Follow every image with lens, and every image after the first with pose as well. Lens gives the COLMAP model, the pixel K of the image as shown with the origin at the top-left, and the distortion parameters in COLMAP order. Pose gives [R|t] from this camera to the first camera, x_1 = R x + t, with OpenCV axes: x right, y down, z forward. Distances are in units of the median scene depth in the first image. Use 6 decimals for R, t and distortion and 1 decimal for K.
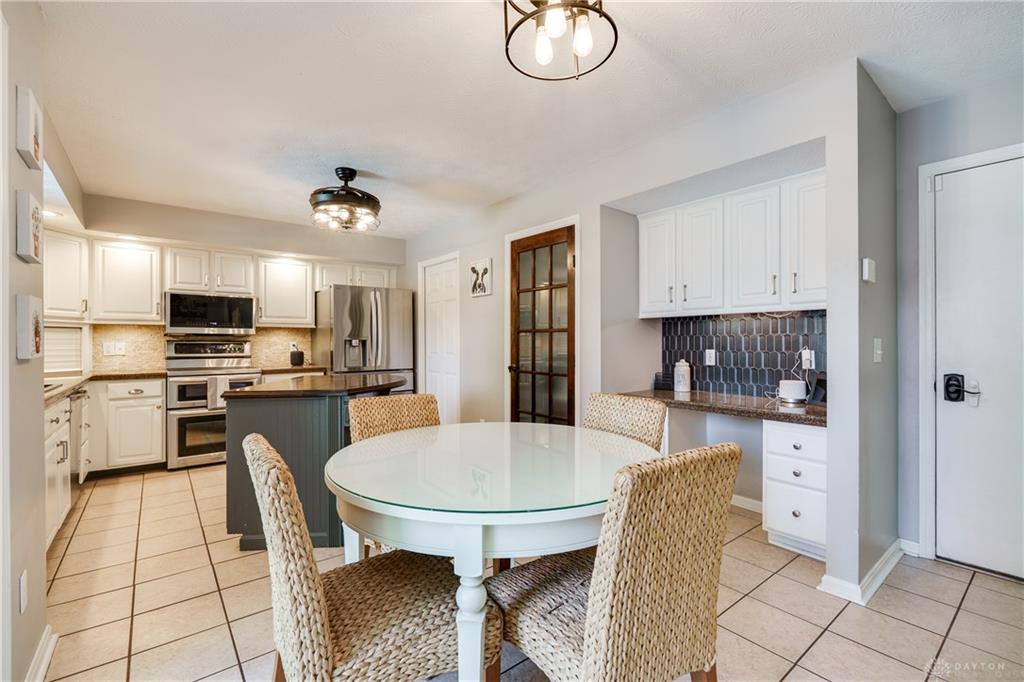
lens RADIAL K [[452.3, 0, 512.0], [0, 452.3, 341.0], [0, 0, 1]] dist [-0.002686, 0.000114]
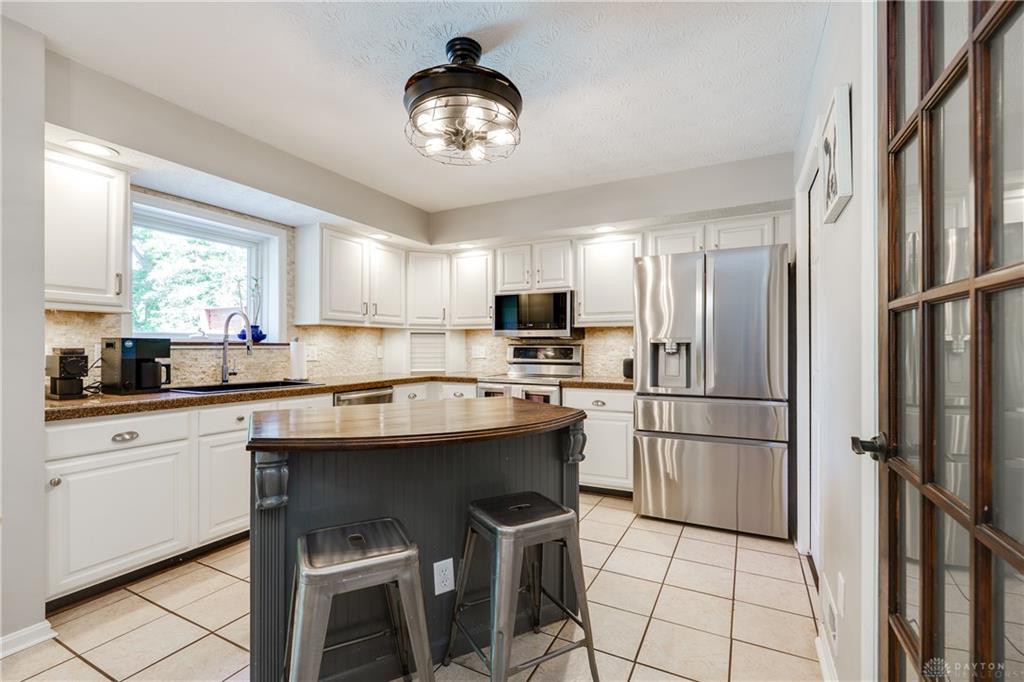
lens RADIAL K [[452.3, 0, 512.0], [0, 452.3, 341.0], [0, 0, 1]] dist [-0.002686, 0.000114]
pose [[0.406906, -0.007082, -0.913443, 0.175334], [-0.001655, 0.999963, -0.008490, -0.000021], [0.913469, 0.004966, 0.406879, 0.791044]]
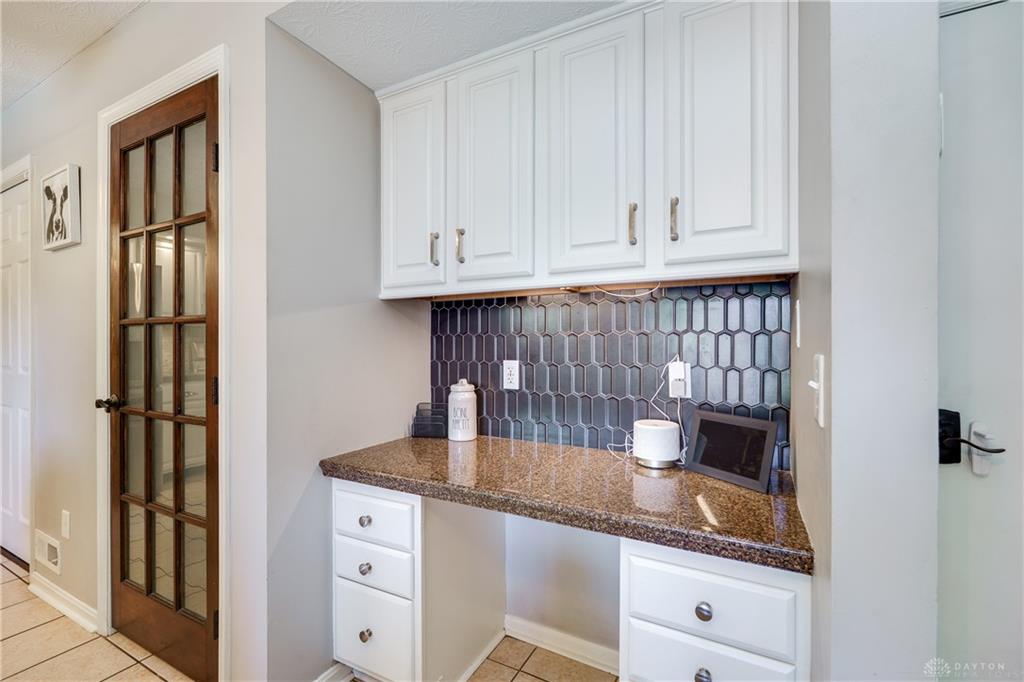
lens RADIAL K [[452.3, 0, 512.0], [0, 452.3, 341.0], [0, 0, 1]] dist [-0.002686, 0.000114]
pose [[0.922032, 0.000618, 0.387113, 0.222314], [0.000050, 0.999999, -0.001717, -0.003054], [-0.387113, 0.001603, 0.922031, 0.483272]]
